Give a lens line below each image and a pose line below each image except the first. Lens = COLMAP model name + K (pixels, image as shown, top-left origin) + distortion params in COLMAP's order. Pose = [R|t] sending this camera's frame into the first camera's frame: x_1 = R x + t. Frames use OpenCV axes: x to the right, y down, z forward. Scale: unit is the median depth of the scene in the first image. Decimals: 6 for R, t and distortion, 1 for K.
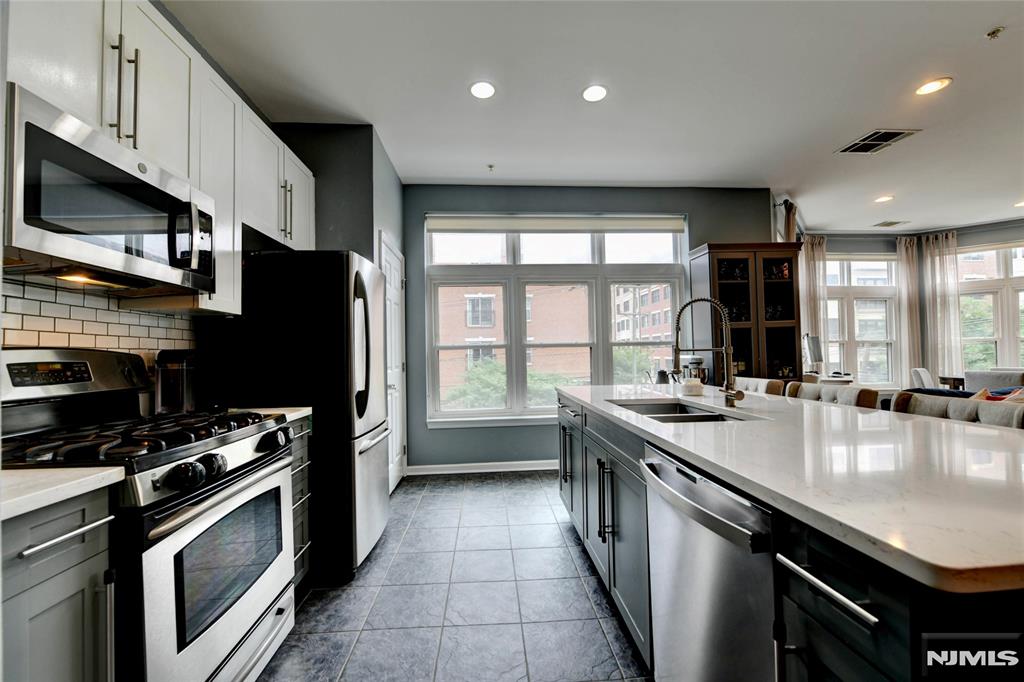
lens RADIAL K [[409.0, 0, 510.9], [0, 409.0, 346.3], [0, 0, 1]] dist [-0.010181, -0.001100]
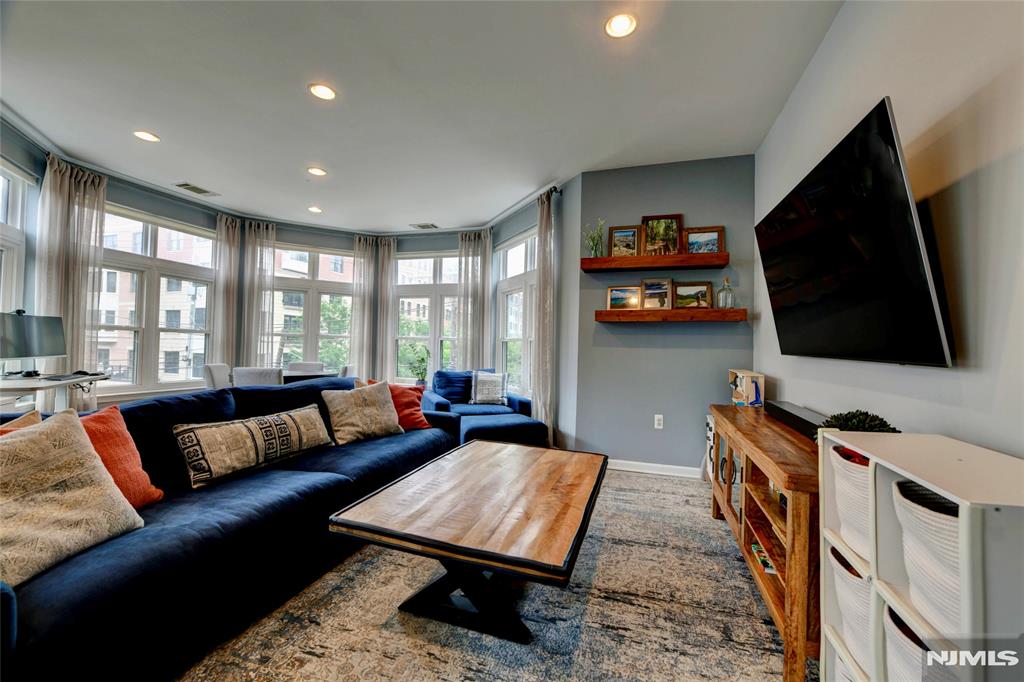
lens RADIAL K [[409.0, 0, 514.5], [0, 409.0, 336.4], [0, 0, 1]] dist [-0.010181, -0.001100]
pose [[0.376576, 0.050962, 0.924983, 0.557689], [-0.047721, 0.998227, -0.035569, -0.006341], [-0.925156, -0.030747, 0.378340, 0.099929]]
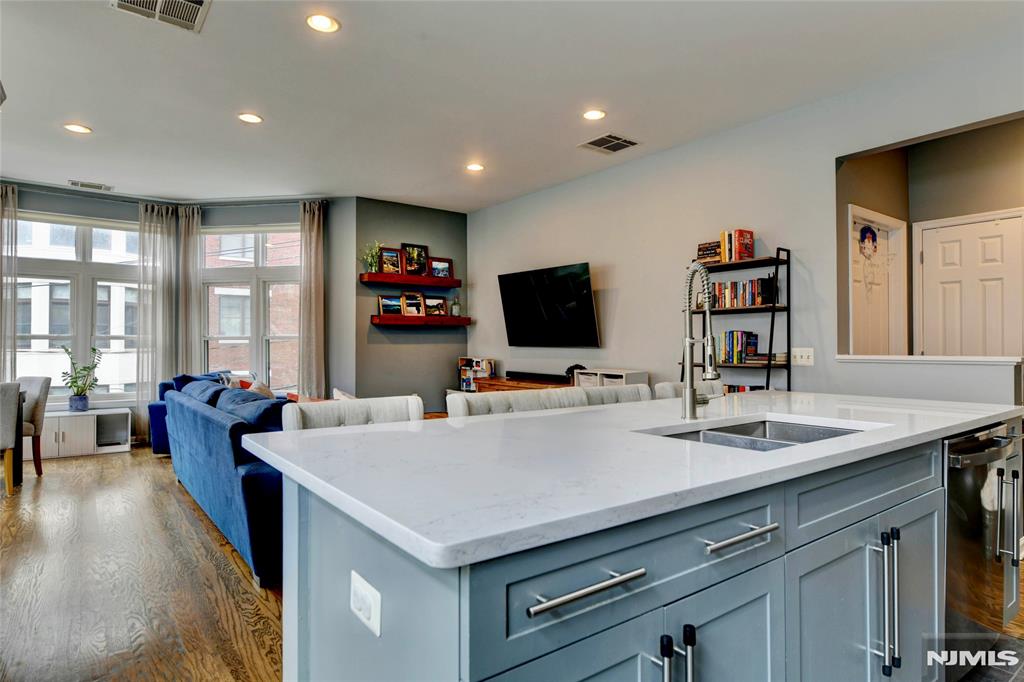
lens RADIAL K [[584.9, 0, 520.0], [0, 584.9, 343.4], [0, 0, 1]] dist [-0.001369, -0.000321]
pose [[-0.542010, 0.023431, 0.840045, -0.083527], [-0.005009, 0.999503, -0.031111, 0.021428], [-0.840357, -0.021070, -0.541624, 0.789232]]
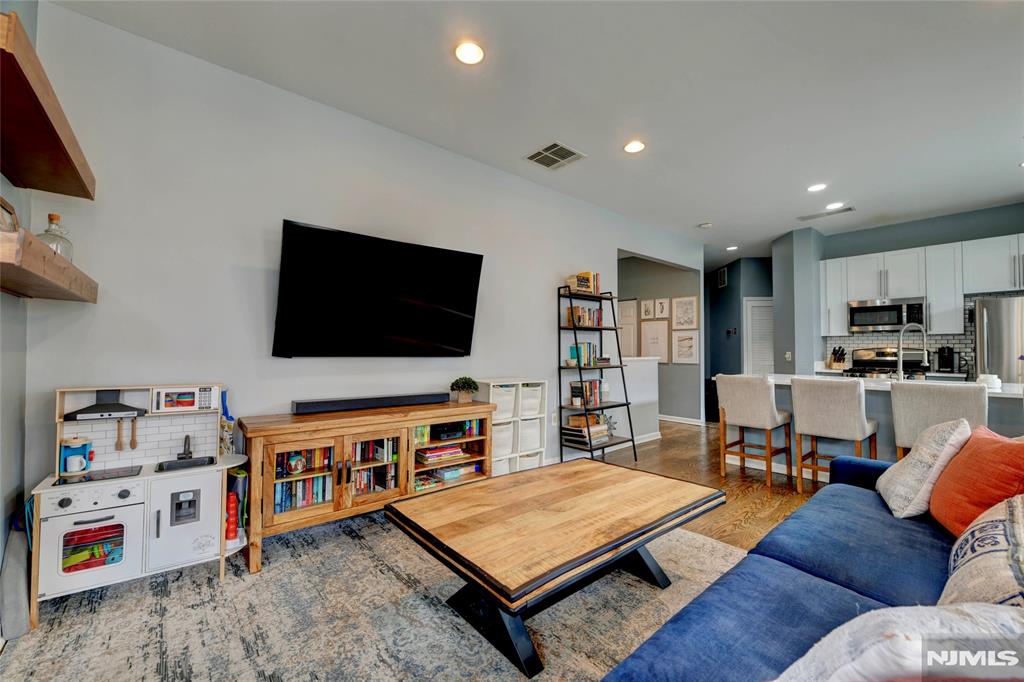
lens RADIAL K [[409.0, 0, 517.4], [0, 409.0, 343.2], [0, 0, 1]] dist [-0.010181, -0.001100]
pose [[-0.805448, 0.008960, -0.592599, 1.319938], [0.024767, 0.999521, -0.018550, -0.018462], [0.592149, -0.029618, -0.805284, 0.632852]]
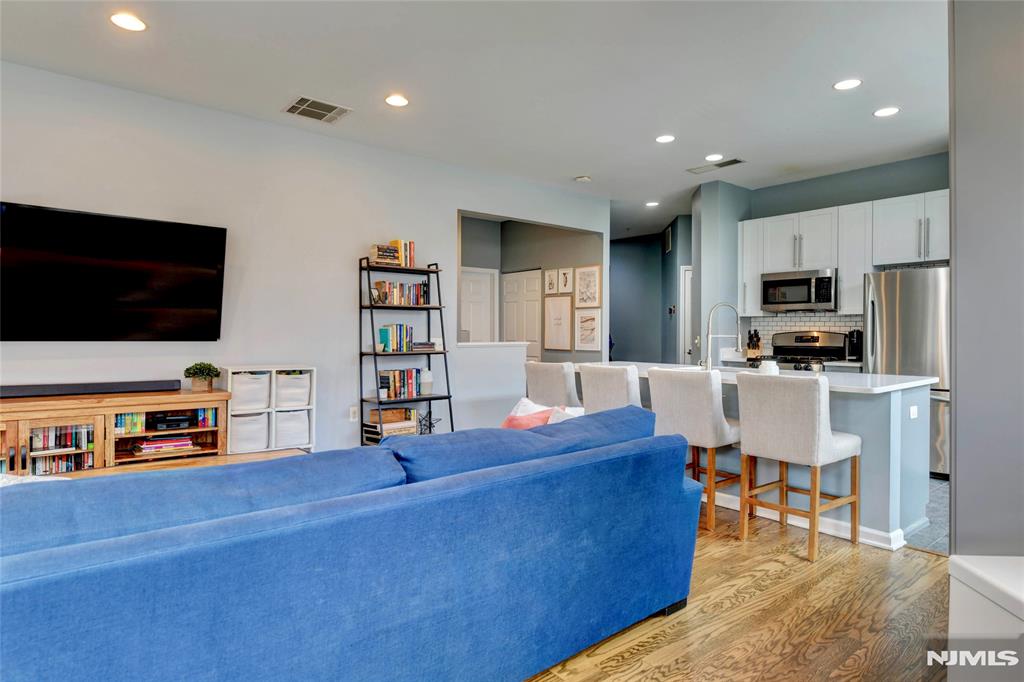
lens RADIAL K [[584.9, 0, 515.6], [0, 584.9, 341.6], [0, 0, 1]] dist [-0.001369, -0.000321]
pose [[-0.806813, 0.025283, -0.590266, 1.105744], [0.023167, 0.999669, 0.011153, -0.006134], [0.590353, -0.004677, -0.807132, 1.051616]]
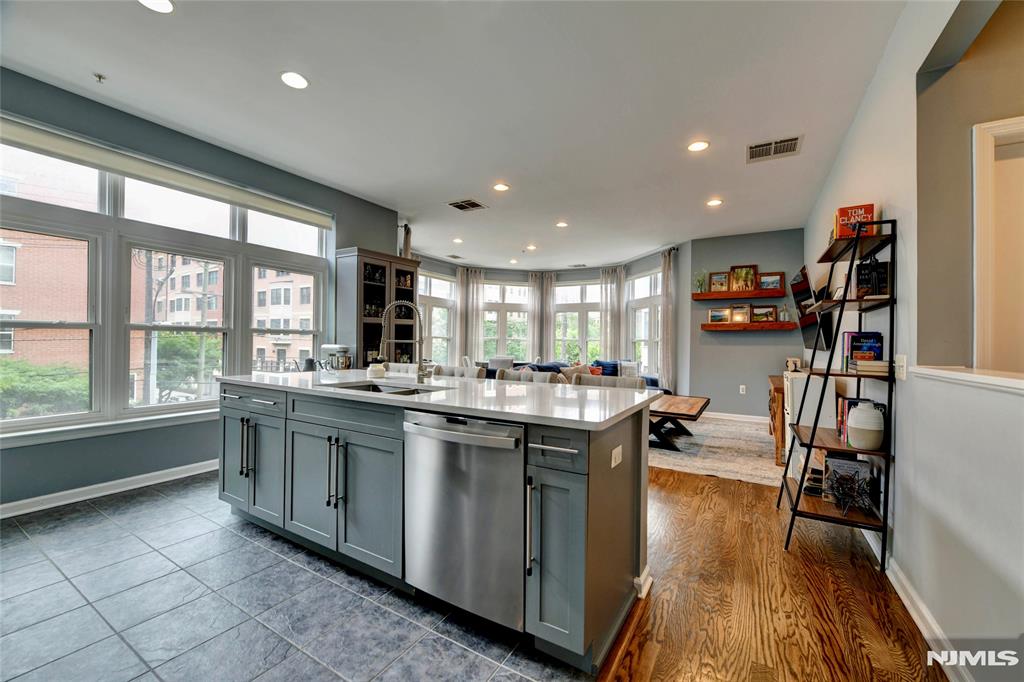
lens RADIAL K [[409.0, 0, 514.1], [0, 409.0, 338.5], [0, 0, 1]] dist [-0.010181, -0.001100]
pose [[0.569616, 0.035529, 0.821143, -0.172480], [-0.040102, 0.999077, -0.015409, 0.003111], [-0.820932, -0.024153, 0.570515, -0.015921]]
